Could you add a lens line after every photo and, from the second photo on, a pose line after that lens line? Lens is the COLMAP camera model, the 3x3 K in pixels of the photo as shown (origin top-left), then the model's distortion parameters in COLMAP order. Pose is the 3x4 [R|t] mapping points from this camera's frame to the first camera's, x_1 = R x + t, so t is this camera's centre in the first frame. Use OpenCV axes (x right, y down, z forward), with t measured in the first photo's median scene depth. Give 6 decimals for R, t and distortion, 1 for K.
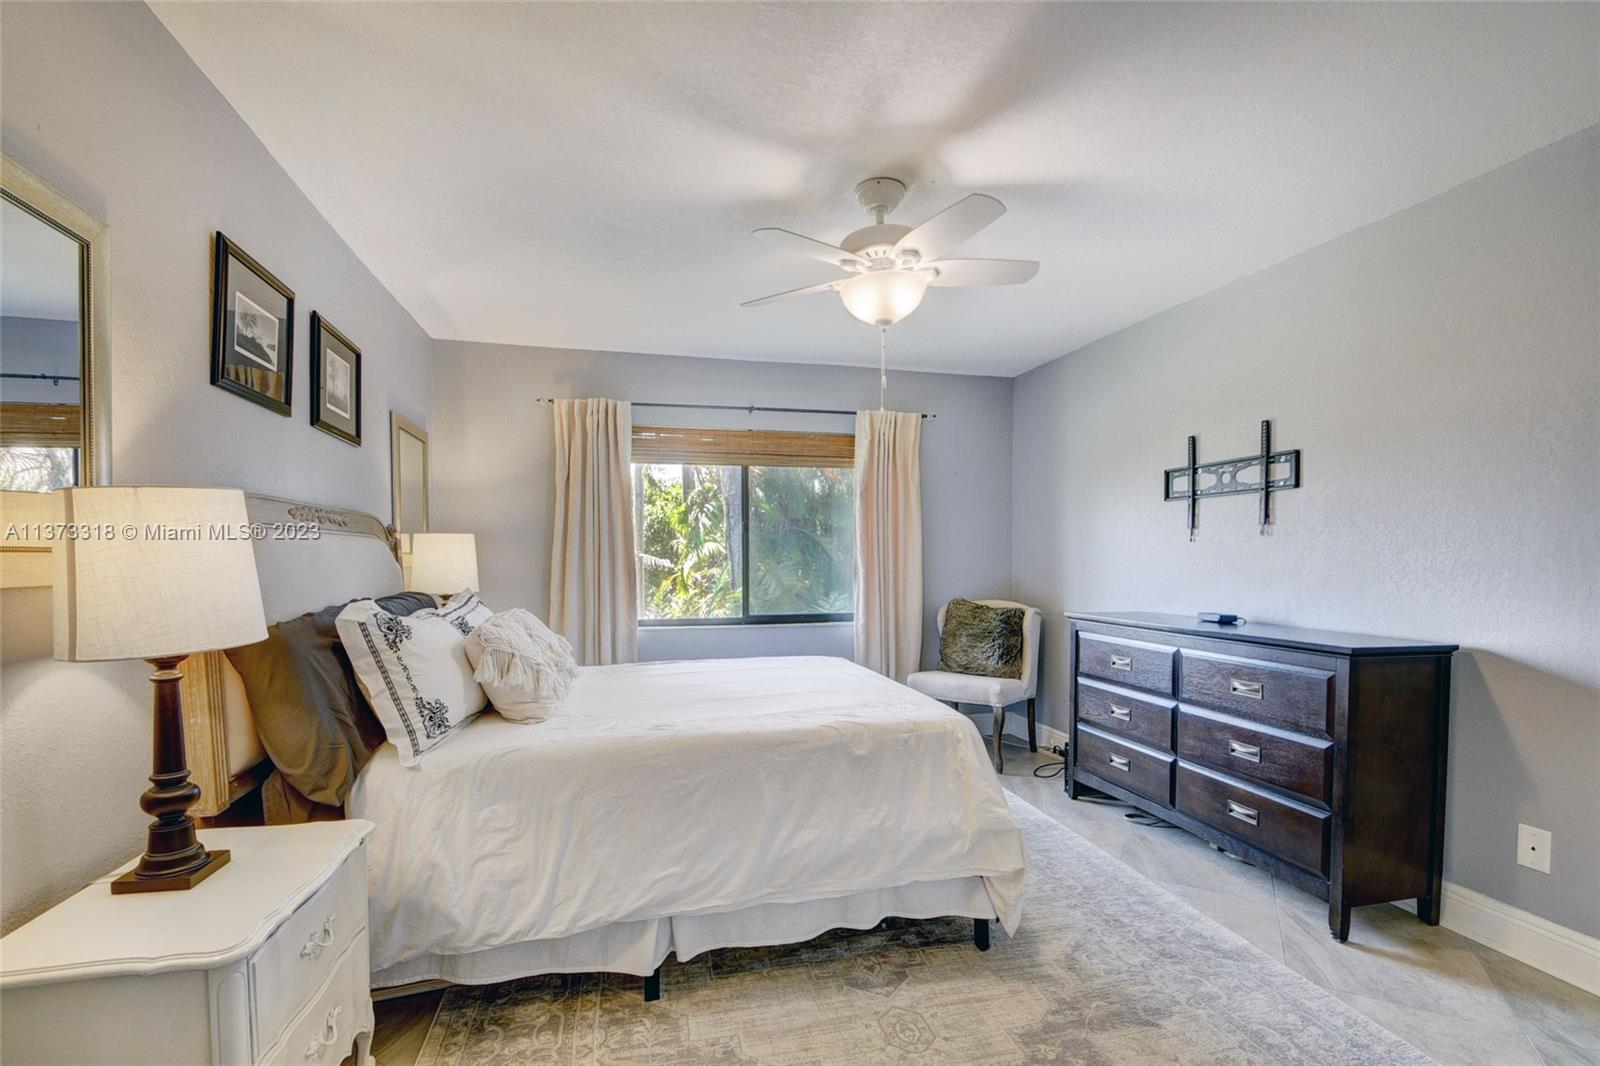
lens RADIAL K [[709.6, 0, 791.7], [0, 709.6, 545.9], [0, 0, 1]] dist [0.000605, -0.010123]
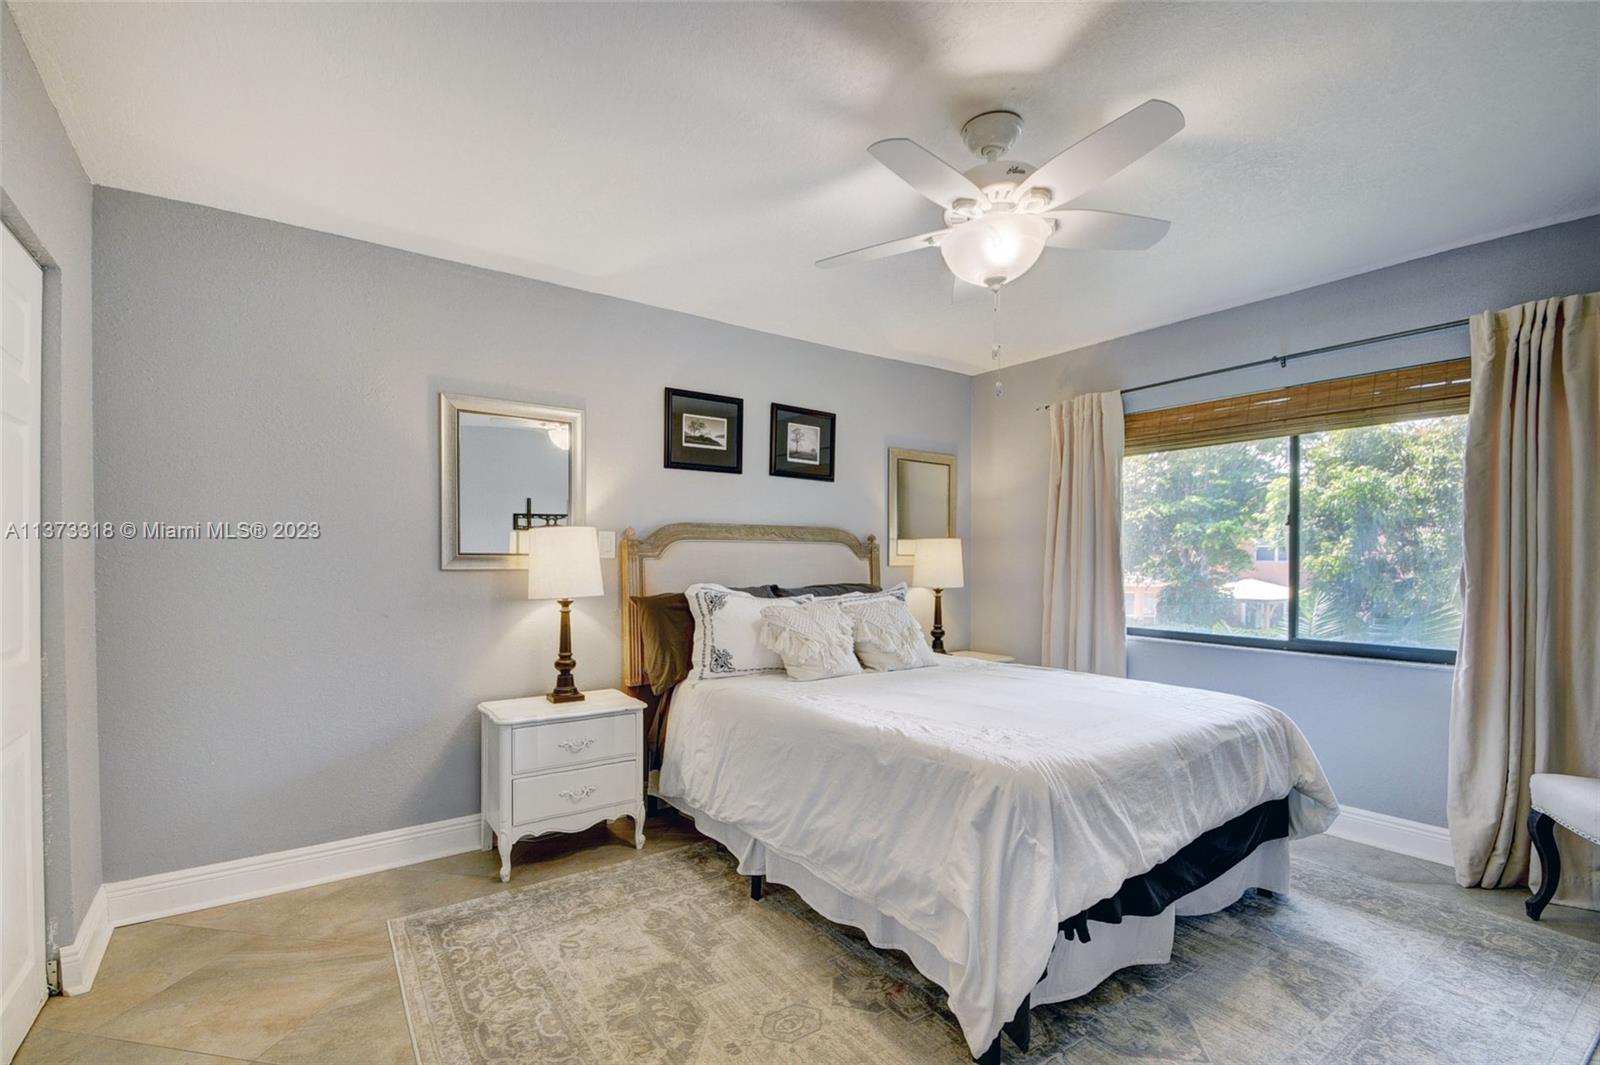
lens RADIAL K [[709.6, 0, 794.1], [0, 709.6, 543.9], [0, 0, 1]] dist [0.000605, -0.010123]
pose [[0.362161, -0.014945, -0.931996, 1.009590], [0.012468, 0.999860, -0.011188, 0.003884], [0.932032, -0.007568, 0.362296, 0.574057]]
